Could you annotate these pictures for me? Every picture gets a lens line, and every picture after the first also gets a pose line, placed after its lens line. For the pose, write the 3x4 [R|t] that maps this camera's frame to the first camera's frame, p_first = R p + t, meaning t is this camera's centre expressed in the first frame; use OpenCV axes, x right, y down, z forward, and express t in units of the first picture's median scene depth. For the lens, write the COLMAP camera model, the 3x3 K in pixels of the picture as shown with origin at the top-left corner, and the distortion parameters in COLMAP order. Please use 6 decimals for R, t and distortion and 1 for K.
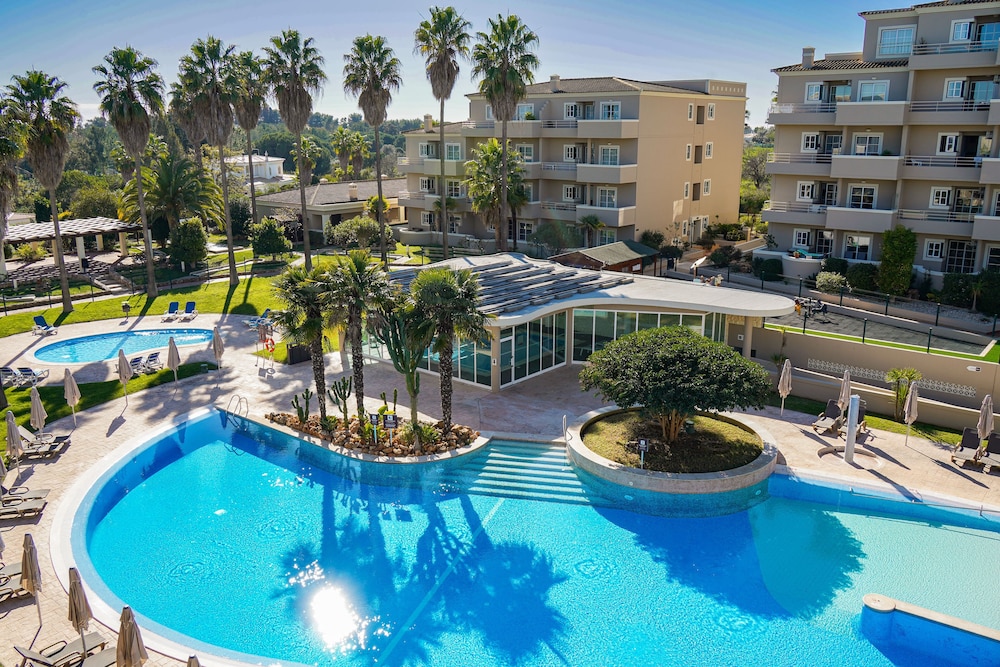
lens RADIAL K [[804.3, 0, 500.0], [0, 804.3, 333.5], [0, 0, 1]] dist [-0.038334, 0.003082]
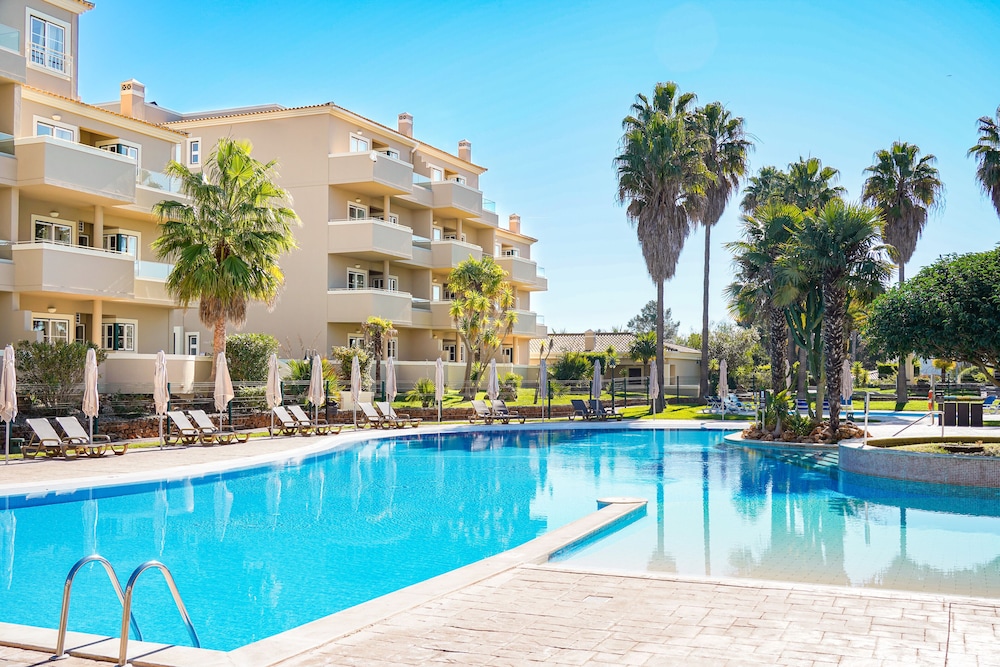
lens RADIAL K [[1122.4, 0, 500.0], [0, 1122.4, 333.5], [0, 0, 1]] dist [-0.000811, 0.004999]
pose [[0.280620, -0.028306, -0.959402, 0.486575], [-0.246568, 0.963894, -0.100558, 0.123143], [0.927608, 0.264776, 0.263509, 0.226667]]
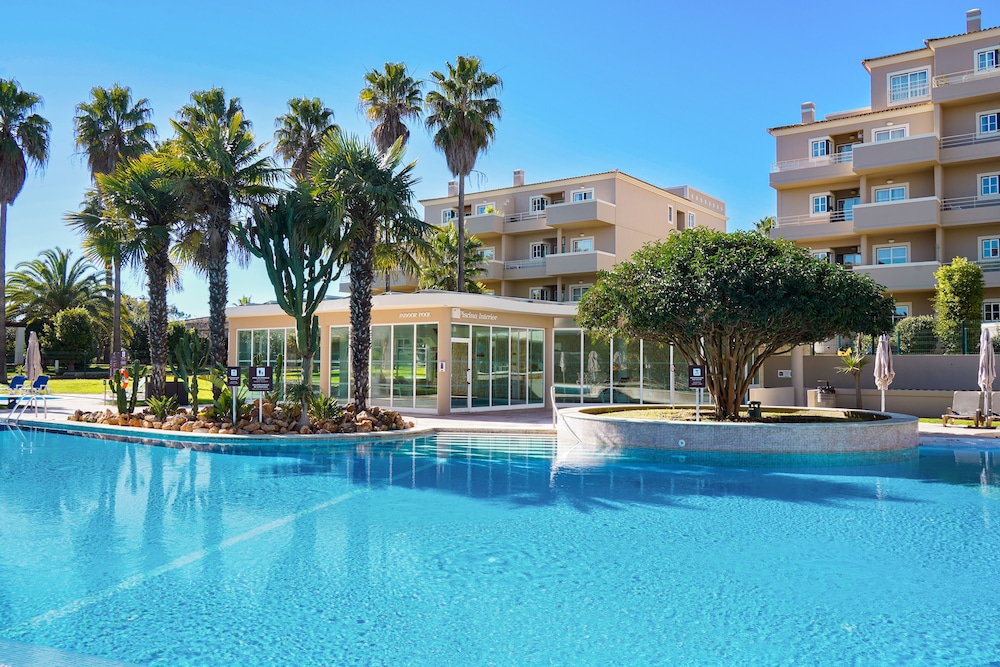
lens RADIAL K [[811.0, 0, 500.0], [0, 811.0, 333.5], [0, 0, 1]] dist [-0.006794, 0.003318]
pose [[0.998726, 0.008090, 0.049804, 0.004948], [0.006685, 0.957142, -0.289542, 0.136101], [-0.050012, 0.289507, 0.955869, 0.223515]]
